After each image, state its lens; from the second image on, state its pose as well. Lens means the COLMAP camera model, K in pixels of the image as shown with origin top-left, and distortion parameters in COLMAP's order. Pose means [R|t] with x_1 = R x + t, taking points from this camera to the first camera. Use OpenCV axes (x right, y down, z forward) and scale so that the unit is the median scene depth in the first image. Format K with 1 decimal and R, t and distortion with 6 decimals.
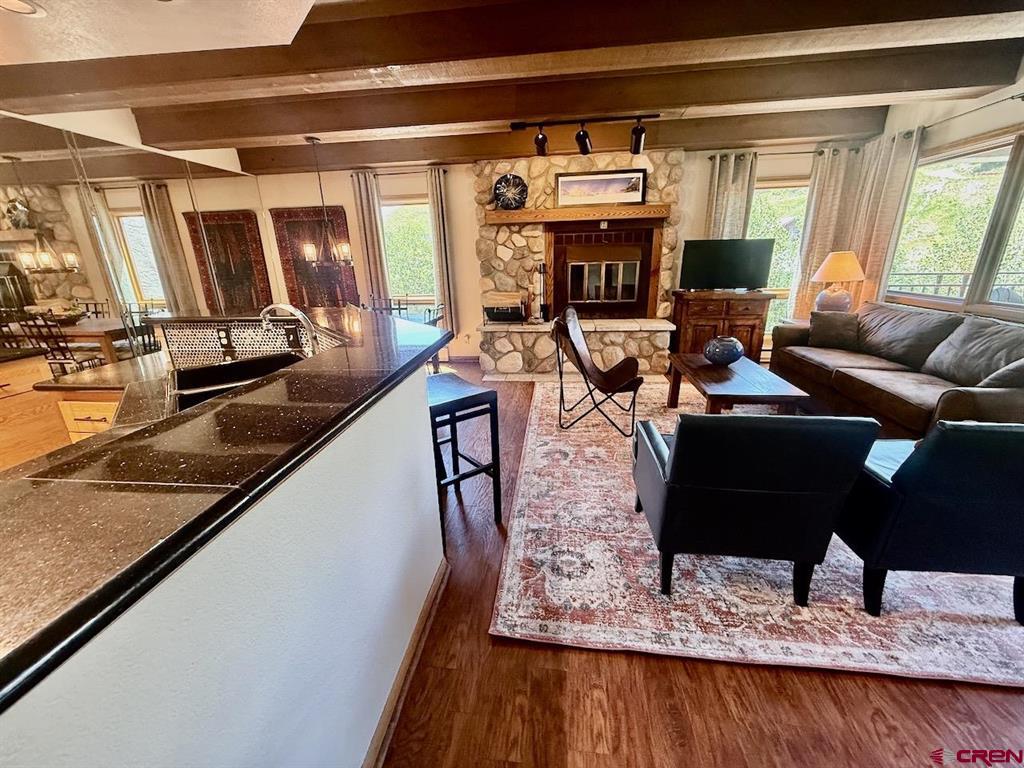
lens RADIAL K [[406.4, 0, 511.0], [0, 406.4, 384.9], [0, 0, 1]] dist [0.000489, 0.000111]
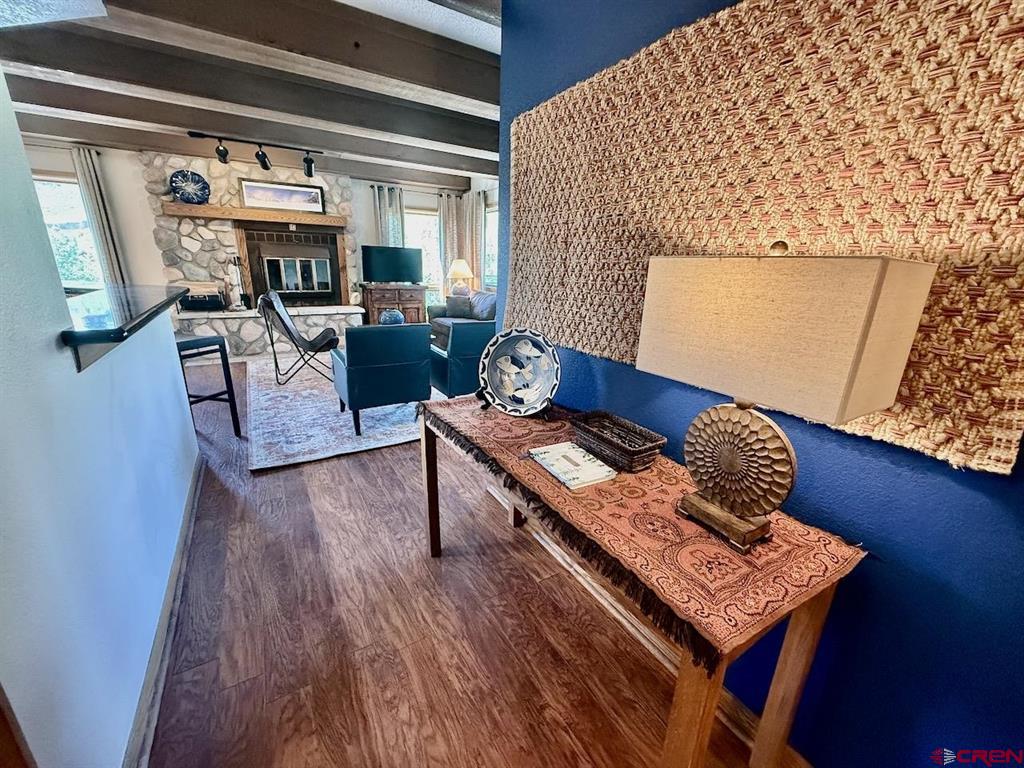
lens RADIAL K [[406.4, 0, 510.7], [0, 406.4, 384.4], [0, 0, 1]] dist [0.000489, 0.000111]
pose [[0.782789, -0.130475, 0.608455, -0.059837], [0.142098, 0.989417, 0.029355, 0.124555], [-0.605846, 0.063481, 0.793045, -0.320414]]
